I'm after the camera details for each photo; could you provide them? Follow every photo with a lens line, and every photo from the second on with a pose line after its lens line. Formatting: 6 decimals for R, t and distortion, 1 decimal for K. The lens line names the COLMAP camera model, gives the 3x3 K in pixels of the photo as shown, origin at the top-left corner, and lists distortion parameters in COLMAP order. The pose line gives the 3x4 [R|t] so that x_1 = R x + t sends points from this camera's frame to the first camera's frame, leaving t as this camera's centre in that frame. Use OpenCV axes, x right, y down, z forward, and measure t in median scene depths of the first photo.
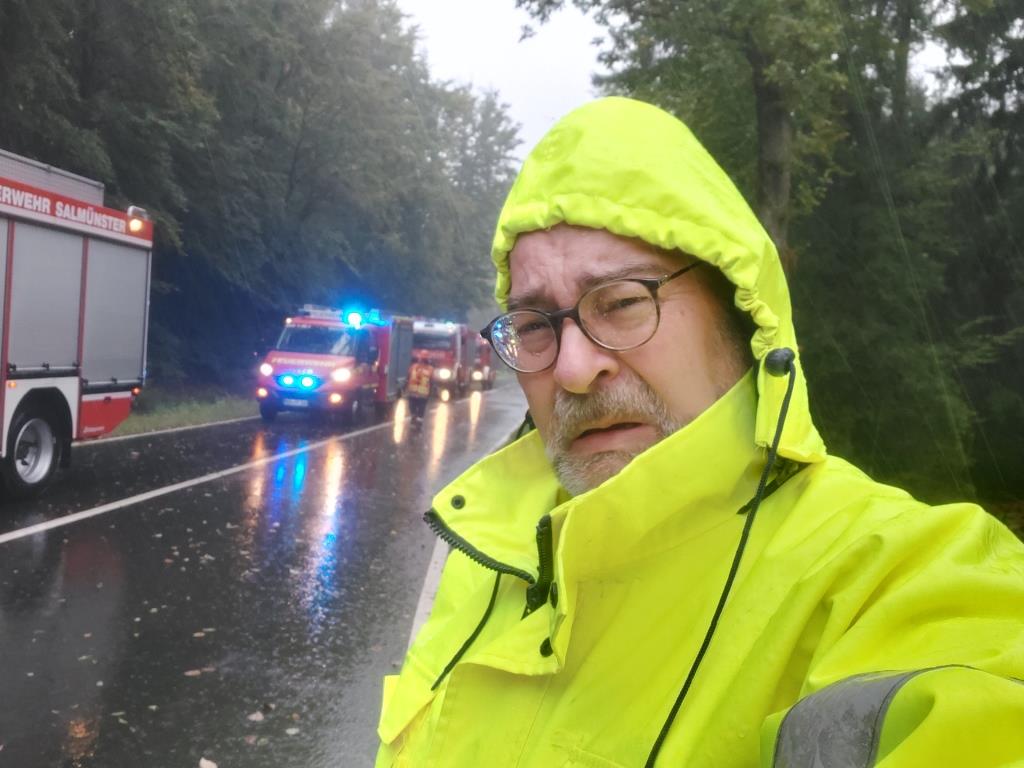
lens RADIAL K [[920.4, 0, 518.8], [0, 920.4, 384.4], [0, 0, 1]] dist [0.021648, -0.033769]
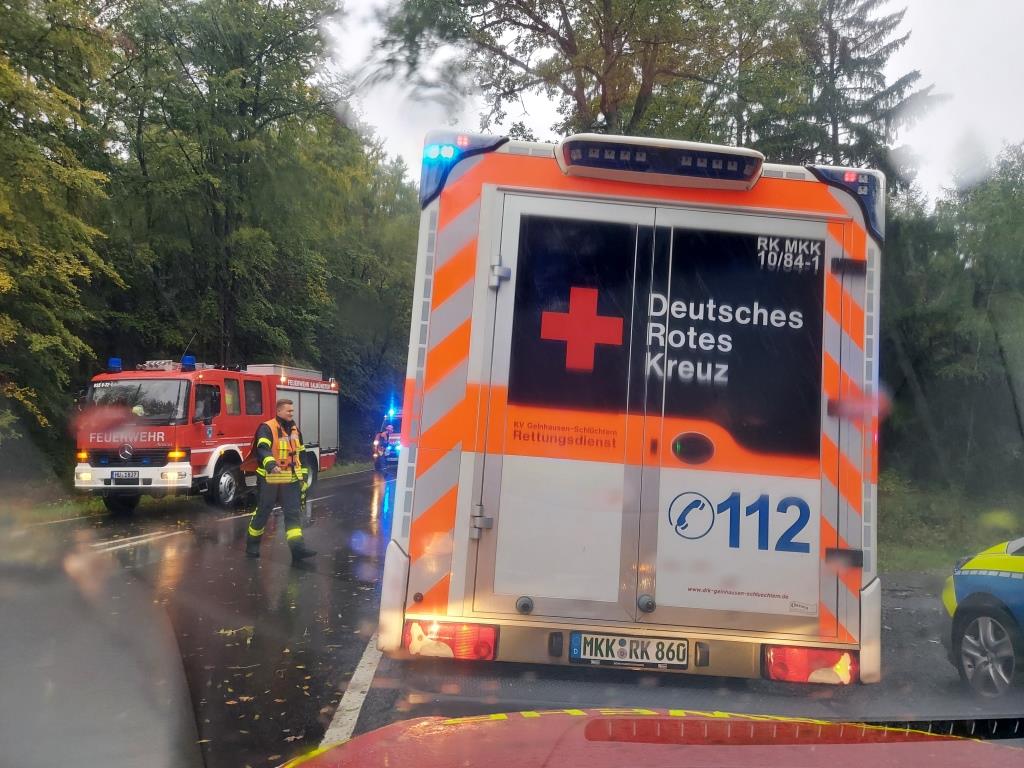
lens RADIAL K [[726.1, 0, 519.4], [0, 726.1, 385.2], [0, 0, 1]] dist [0.063300, -0.052040]
pose [[0.995384, -0.088904, -0.036139, 0.072839], [0.085434, 0.992424, -0.088289, 0.020497], [0.043714, 0.084794, 0.995439, -0.431588]]
